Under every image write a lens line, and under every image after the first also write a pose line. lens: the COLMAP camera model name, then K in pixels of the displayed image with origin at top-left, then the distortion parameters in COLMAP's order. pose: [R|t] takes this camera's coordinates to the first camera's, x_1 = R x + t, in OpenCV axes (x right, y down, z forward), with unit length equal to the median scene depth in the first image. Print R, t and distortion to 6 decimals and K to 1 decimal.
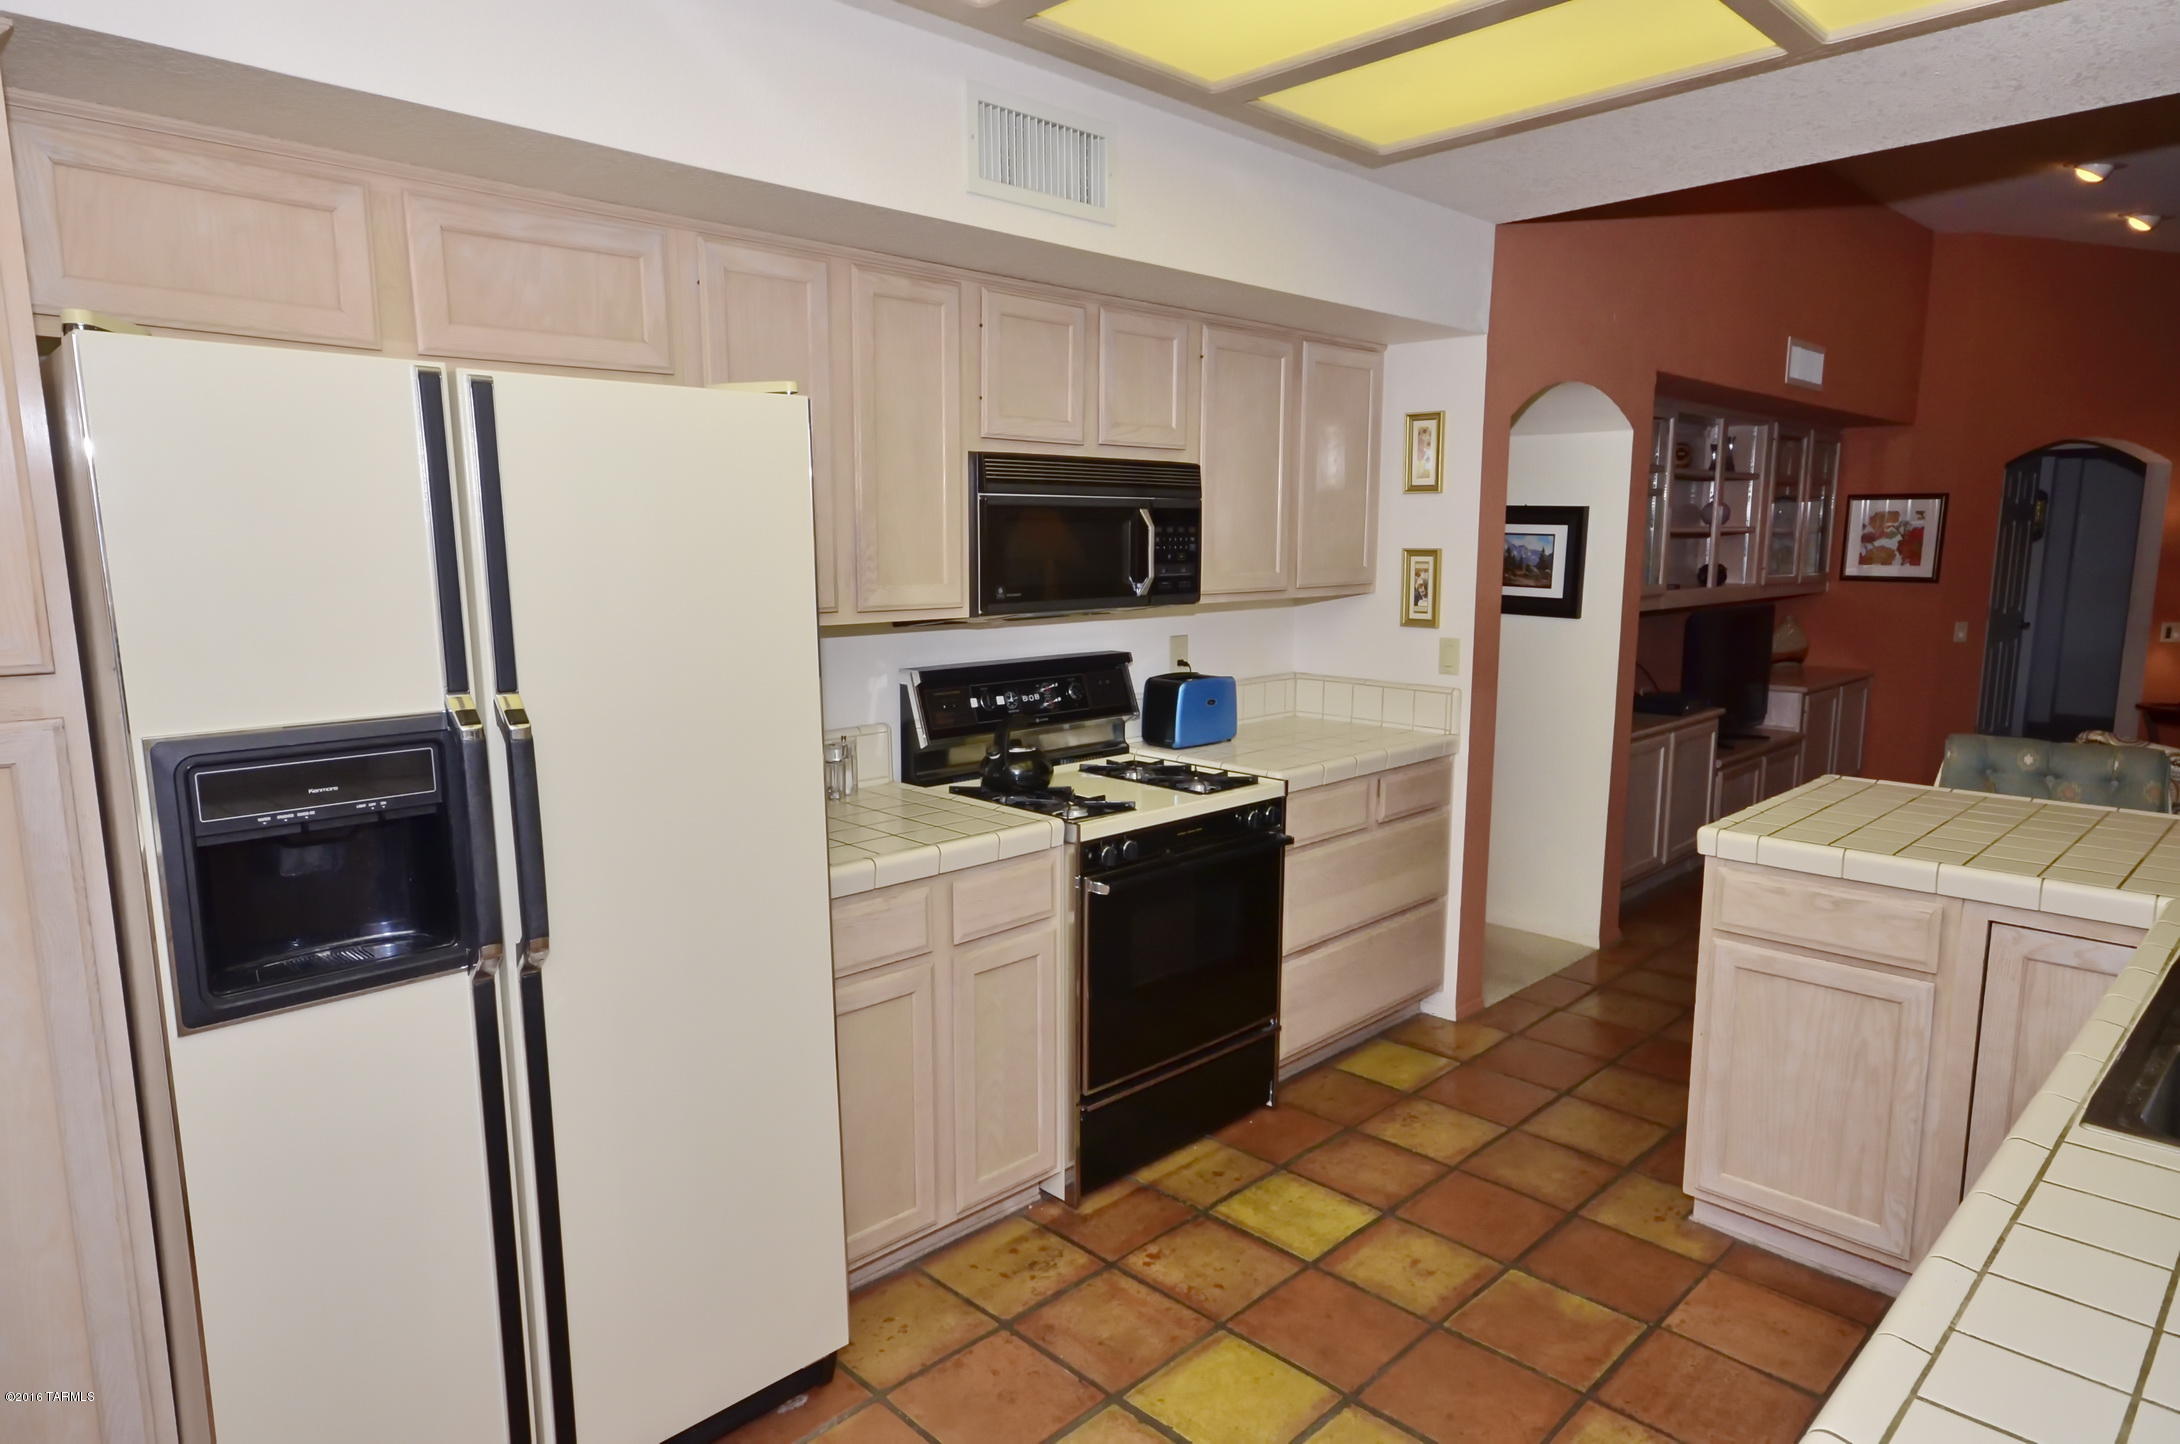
lens RADIAL K [[1292.6, 0, 1103.1], [0, 1292.6, 728.6], [0, 0, 1]] dist [0.006182, 0.000729]
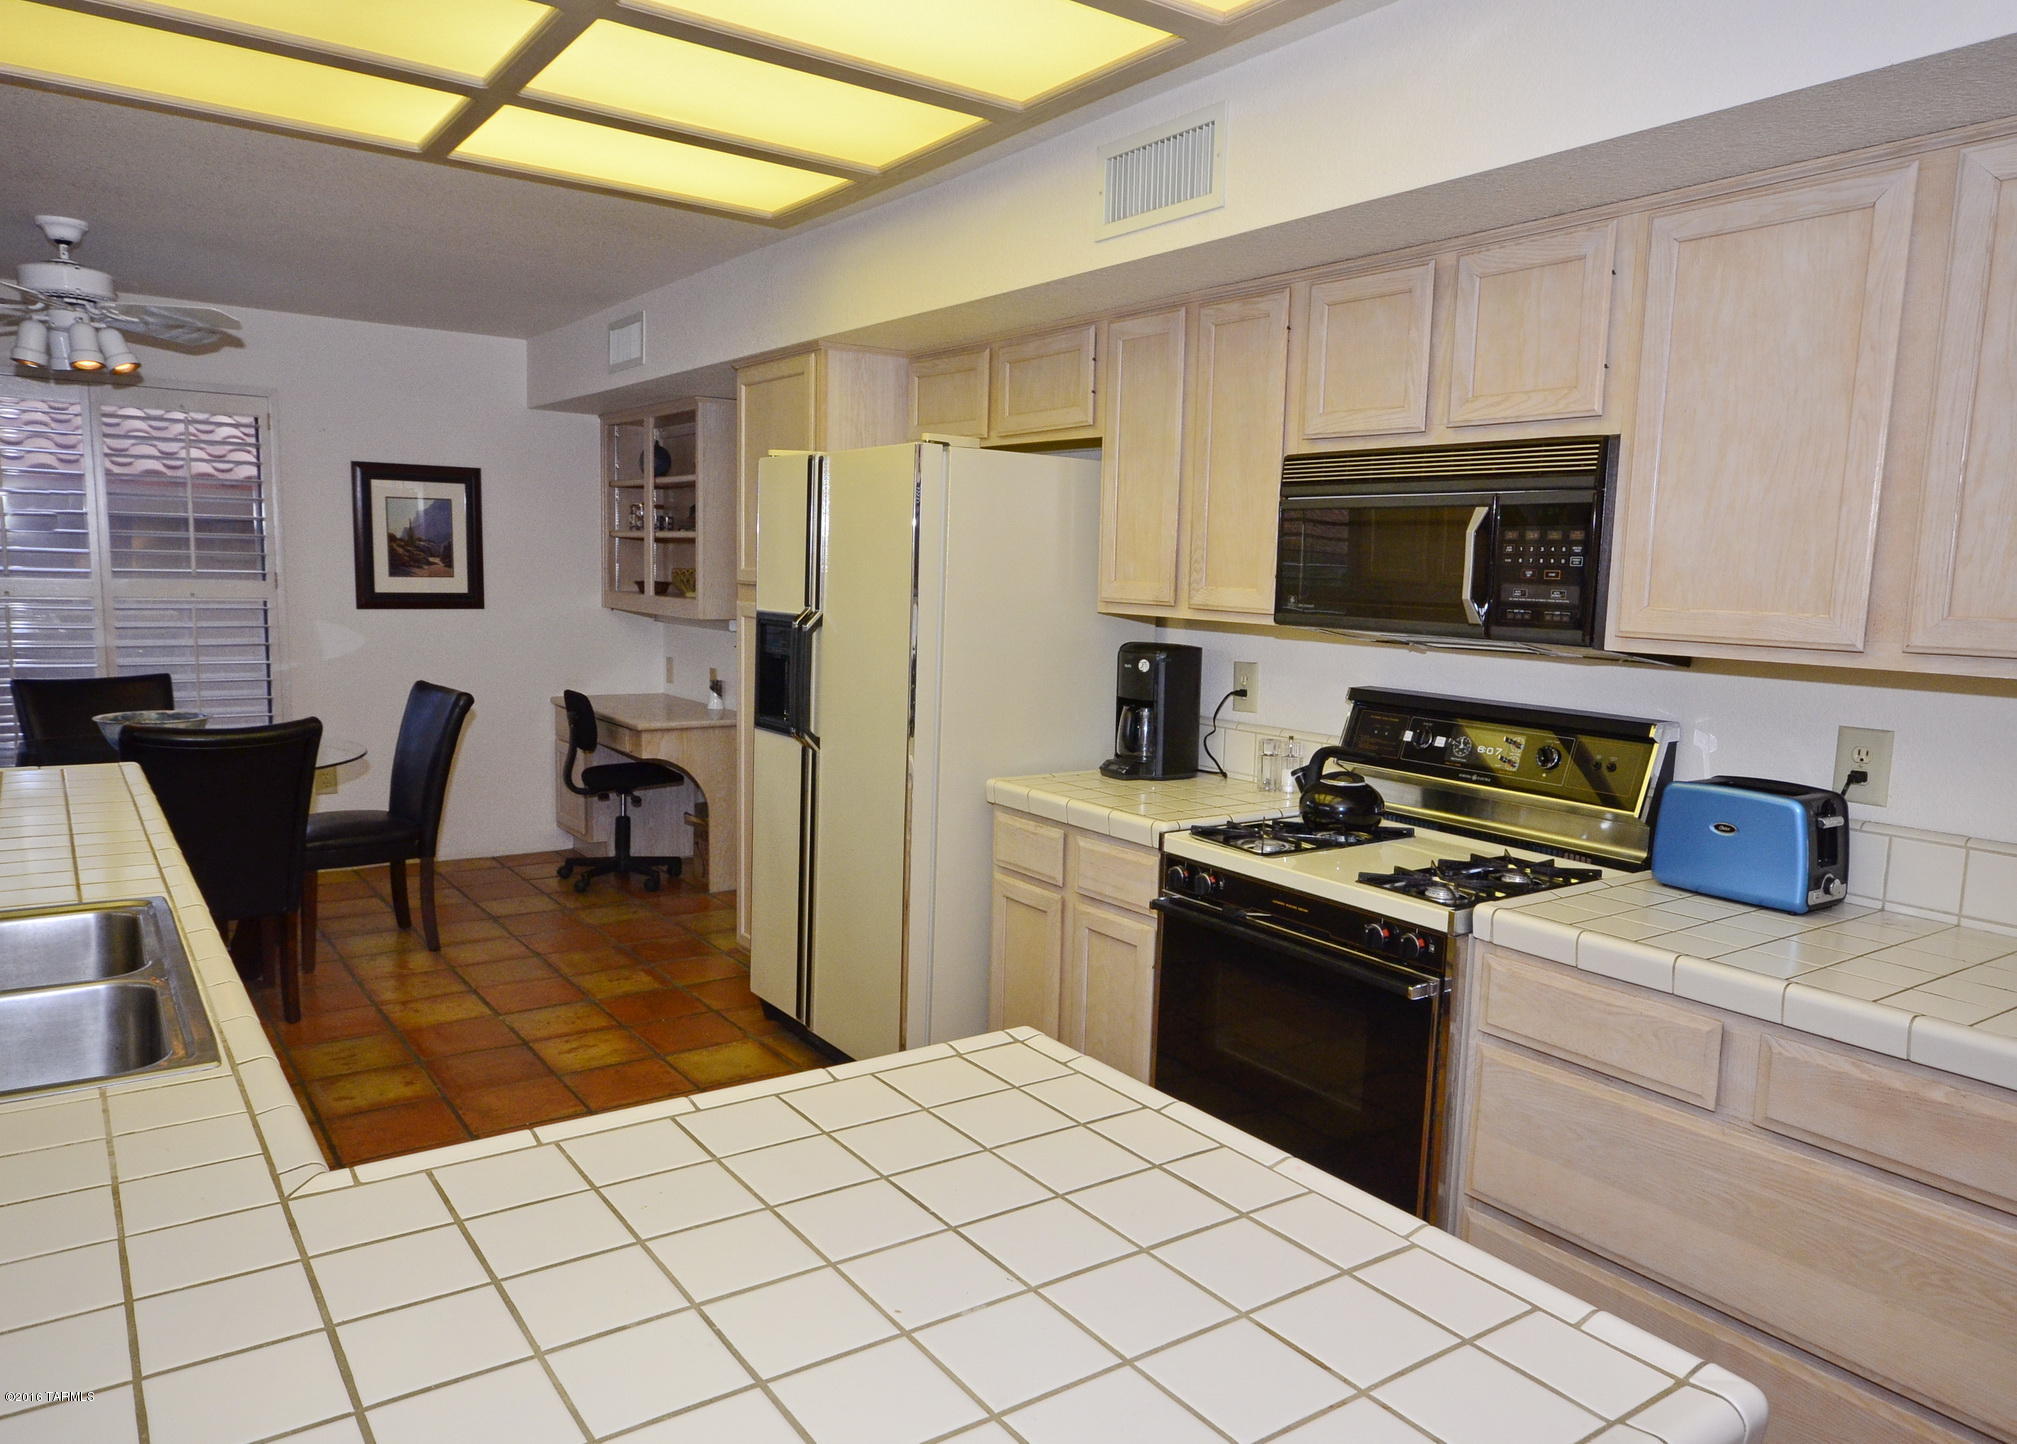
lens RADIAL K [[1378.6, 0, 1015.5], [0, 1378.6, 727.7], [0, 0, 1]] dist [0.028070, 0.007618]
pose [[-0.168003, 0.114136, -0.979157, 0.971764], [-0.176558, 0.973730, 0.143797, -0.127685], [0.969847, 0.197036, -0.143438, 0.986649]]
